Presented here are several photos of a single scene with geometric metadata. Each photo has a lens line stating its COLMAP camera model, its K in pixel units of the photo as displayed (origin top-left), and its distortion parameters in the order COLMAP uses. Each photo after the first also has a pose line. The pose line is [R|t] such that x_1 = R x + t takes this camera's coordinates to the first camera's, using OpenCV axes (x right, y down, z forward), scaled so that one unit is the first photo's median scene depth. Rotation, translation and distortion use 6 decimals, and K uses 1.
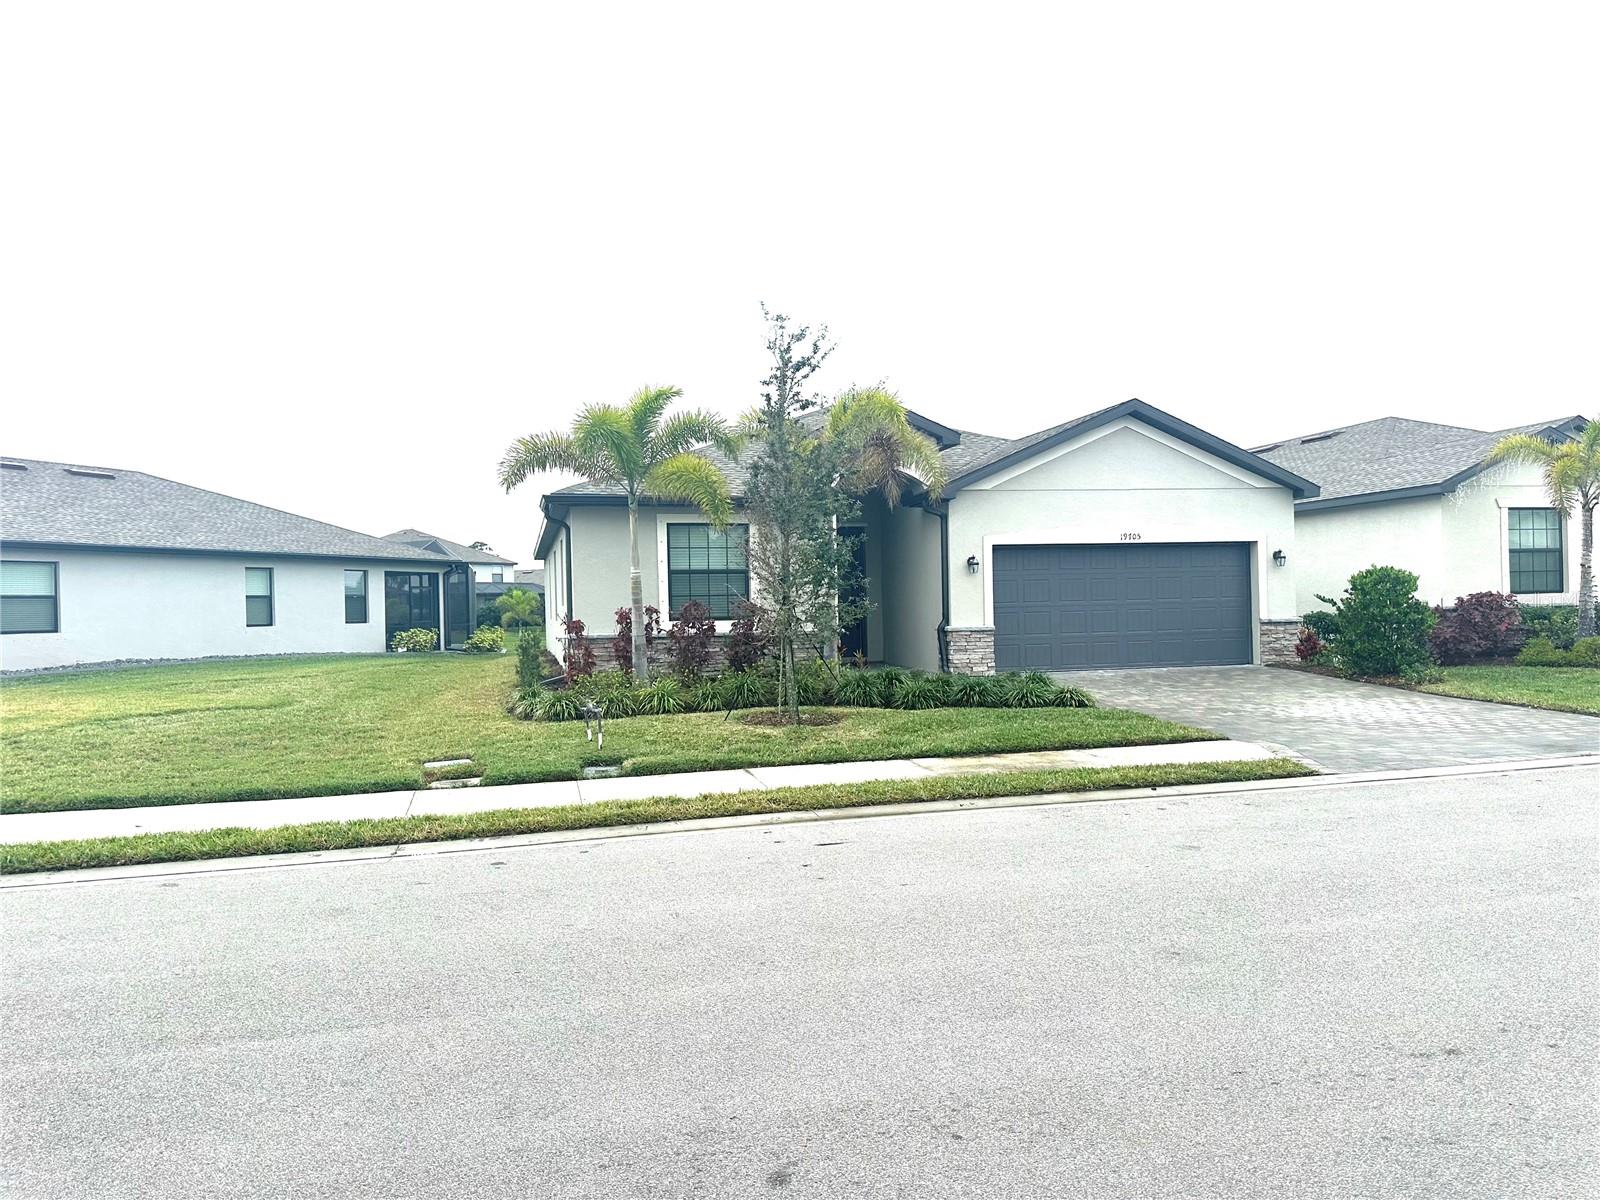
lens RADIAL K [[1150.1, 0, 799.5], [0, 1150.1, 633.9], [0, 0, 1]] dist [0.081064, -0.088633]
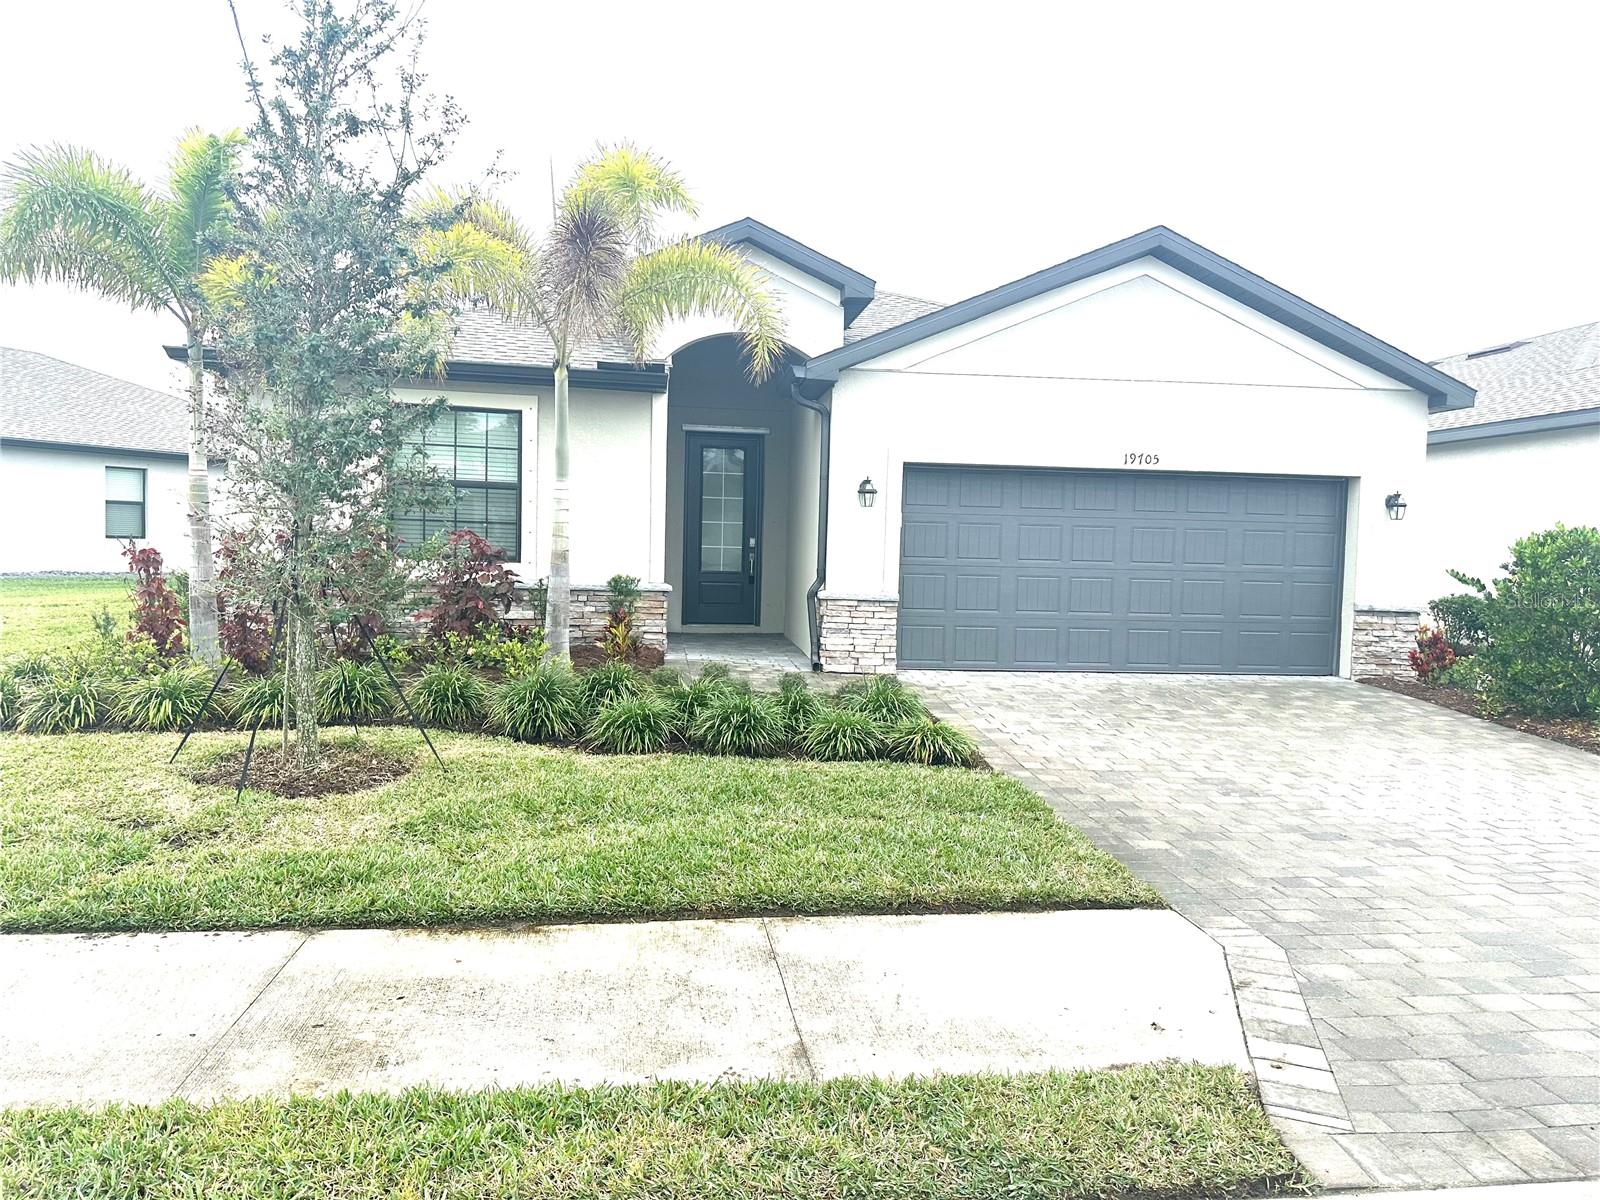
lens RADIAL K [[1150.1, 0, 799.5], [0, 1150.1, 633.9], [0, 0, 1]] dist [0.081064, -0.088633]
pose [[0.992241, 0.058479, -0.109714, 0.181213], [-0.052789, 0.997141, 0.054069, -0.015668], [0.112562, -0.047858, 0.992491, 0.370869]]
